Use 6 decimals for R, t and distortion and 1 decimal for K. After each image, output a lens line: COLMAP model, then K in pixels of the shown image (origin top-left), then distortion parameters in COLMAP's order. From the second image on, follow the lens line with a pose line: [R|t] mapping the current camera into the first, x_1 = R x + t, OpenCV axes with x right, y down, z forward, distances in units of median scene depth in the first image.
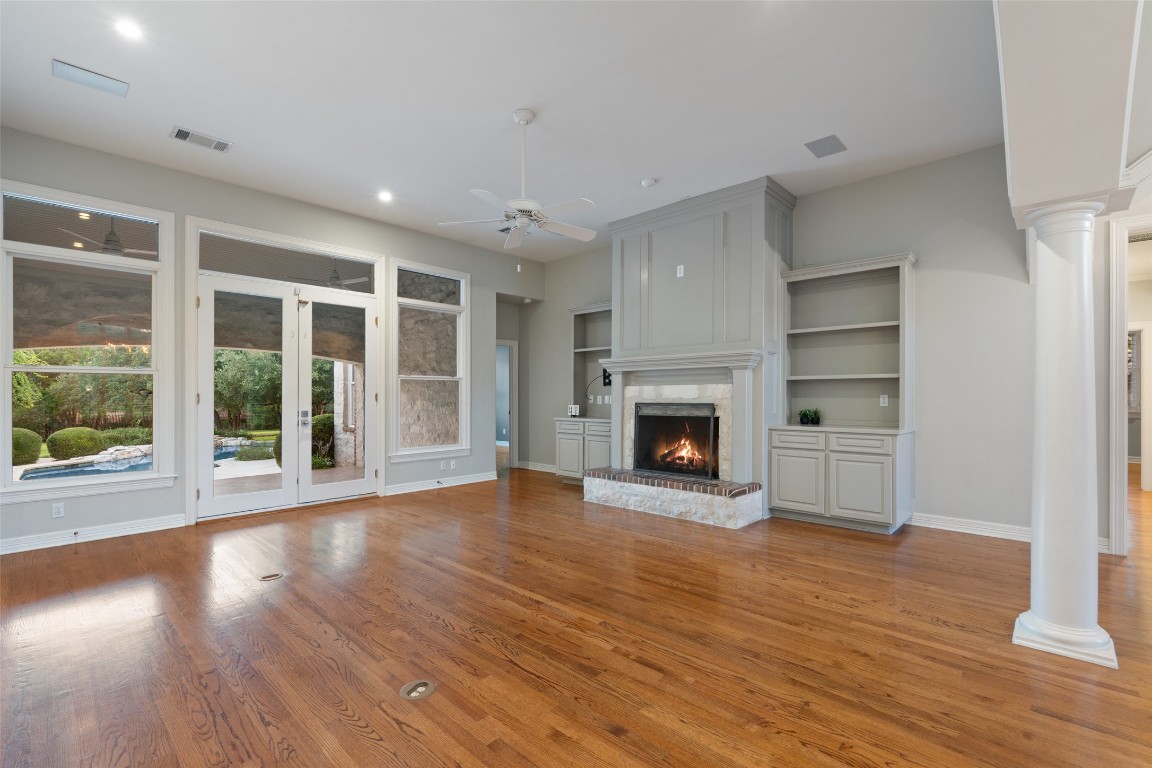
lens RADIAL K [[504.7, 0, 583.7], [0, 504.7, 392.1], [0, 0, 1]] dist [-0.006244, 0.000772]
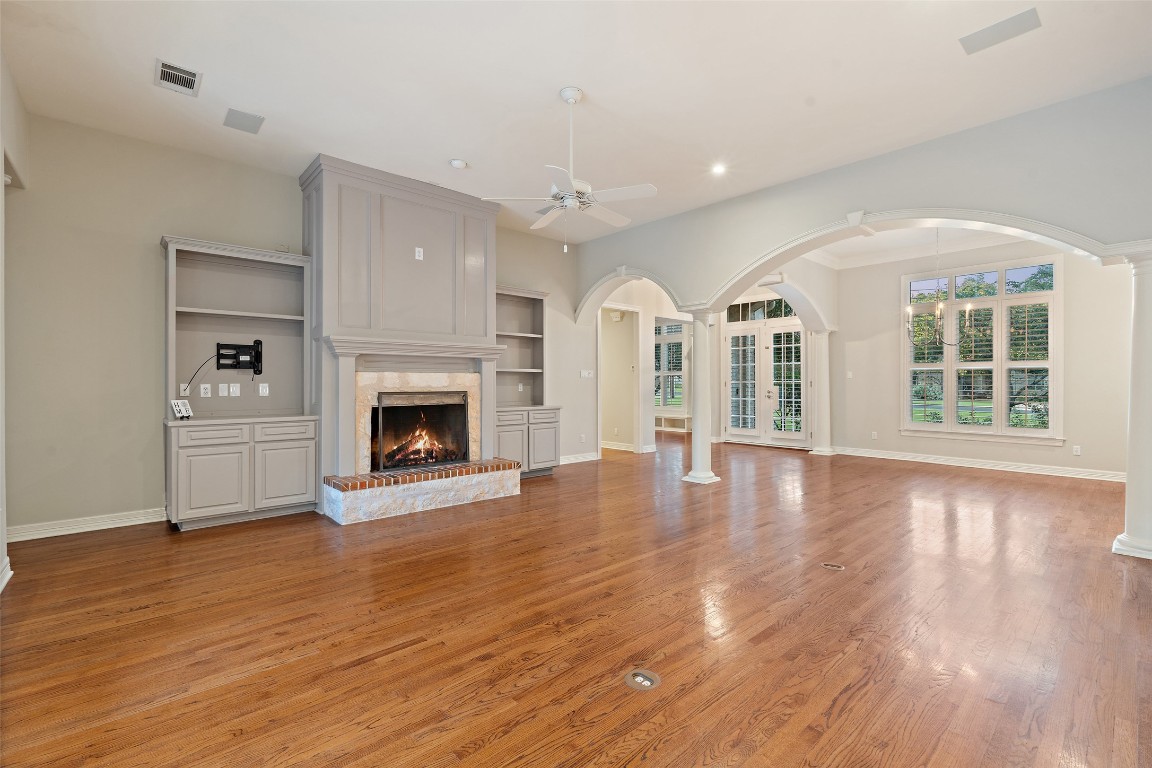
lens RADIAL K [[504.7, 0, 580.9], [0, 504.7, 389.3], [0, 0, 1]] dist [-0.006244, 0.000772]
pose [[0.092490, -0.009458, 0.995669, -0.786178], [-0.007496, 0.999920, 0.010194, 0.004945], [-0.995685, -0.008407, 0.092412, 0.649802]]
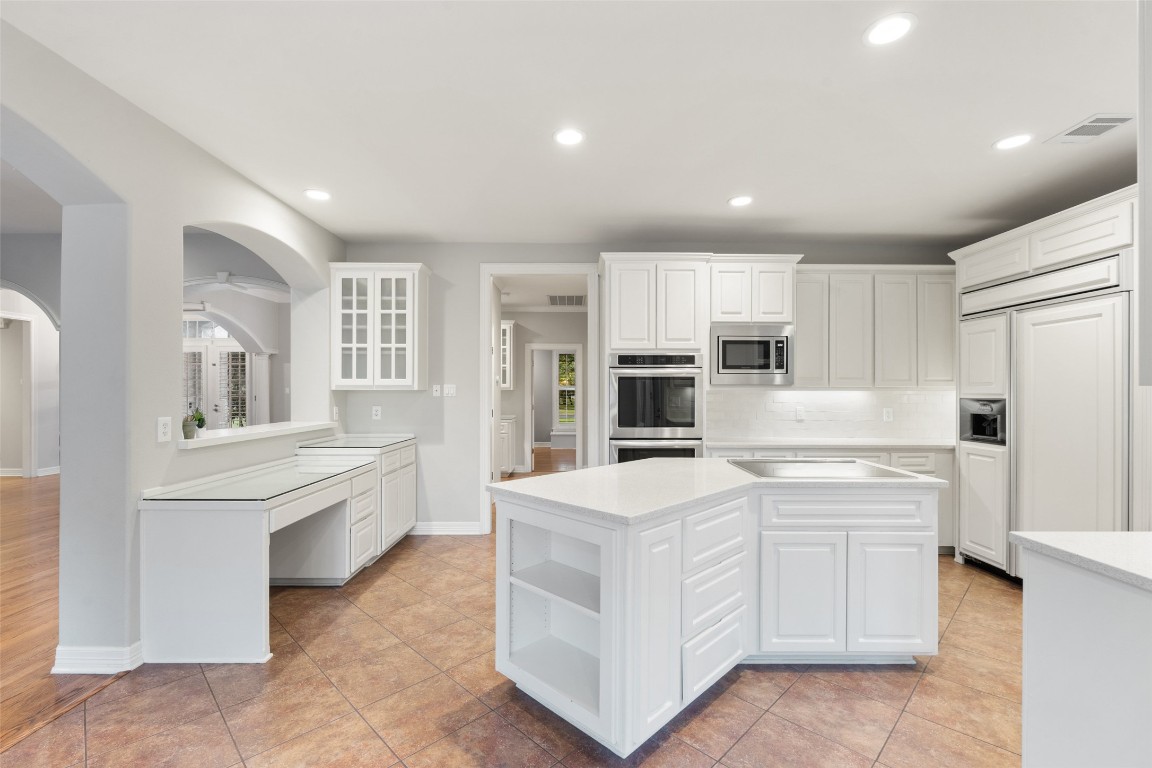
lens RADIAL K [[504.7, 0, 574.2], [0, 504.7, 390.1], [0, 0, 1]] dist [-0.006244, 0.000772]
pose [[-0.669010, 0.006735, 0.743223, -1.279435], [-0.001328, 0.999947, -0.010258, -0.013934], [-0.743252, -0.007850, -0.668965, 0.427909]]
